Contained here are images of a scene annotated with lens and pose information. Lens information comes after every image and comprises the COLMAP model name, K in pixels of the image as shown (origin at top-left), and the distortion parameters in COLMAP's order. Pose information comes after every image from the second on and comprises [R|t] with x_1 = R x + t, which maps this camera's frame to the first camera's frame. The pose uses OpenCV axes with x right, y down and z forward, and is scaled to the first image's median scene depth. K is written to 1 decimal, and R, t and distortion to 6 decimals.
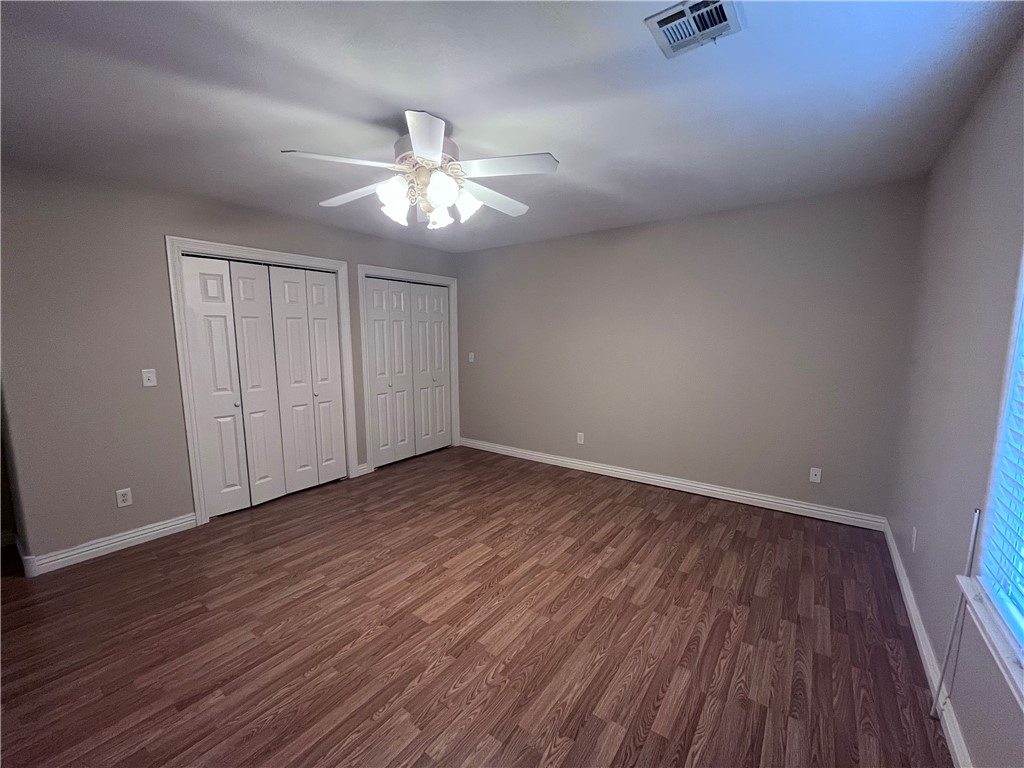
lens RADIAL K [[418.6, 0, 513.0], [0, 418.6, 386.4], [0, 0, 1]] dist [-0.001655, -0.001016]
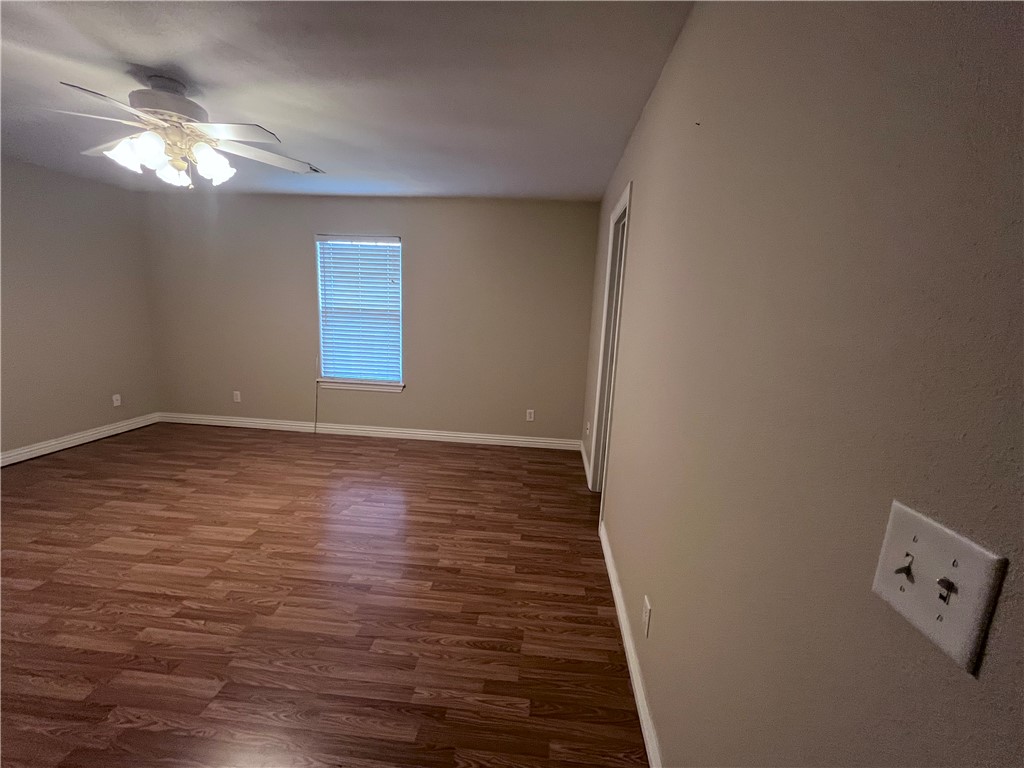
lens RADIAL K [[418.6, 0, 513.0], [0, 418.6, 386.4], [0, 0, 1]] dist [-0.001655, -0.001016]
pose [[-0.519673, -0.168835, 0.837517, -1.351705], [0.068112, 0.968973, 0.237598, -0.076506], [-0.851646, 0.180519, -0.492049, 0.767908]]
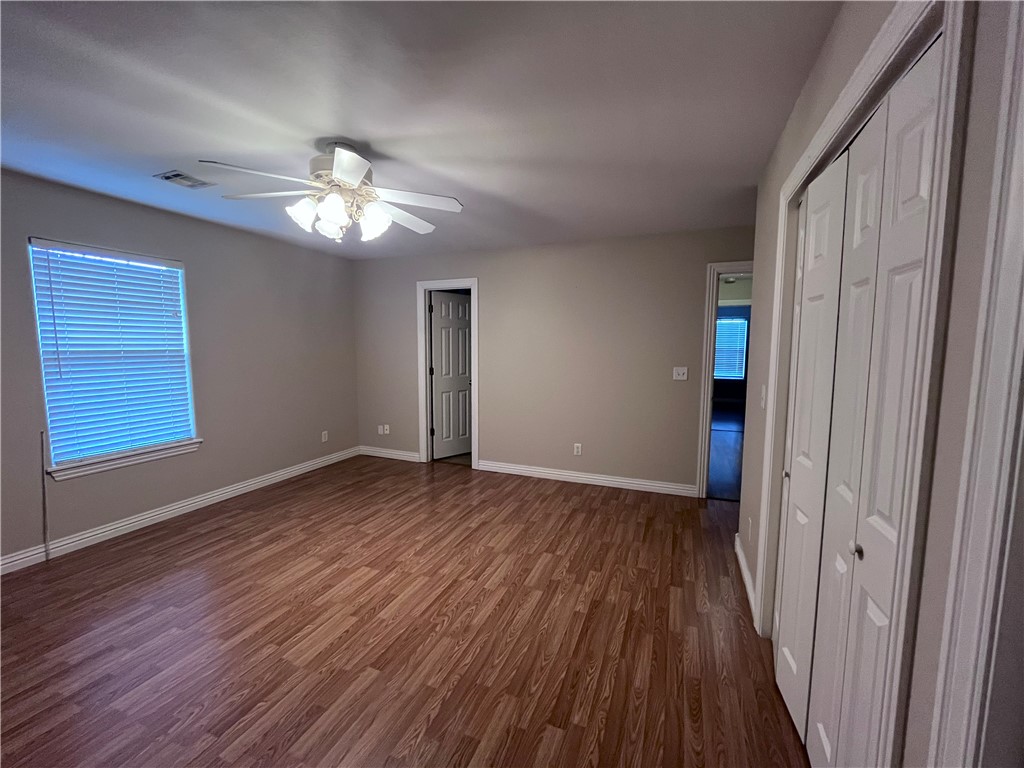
lens RADIAL K [[418.6, 0, 513.0], [0, 418.6, 386.4], [0, 0, 1]] dist [-0.001655, -0.001016]
pose [[-0.968924, 0.025918, -0.245997, -0.297115], [-0.030004, 0.974838, 0.220887, -0.227810], [0.245532, 0.221403, -0.943766, 1.898755]]
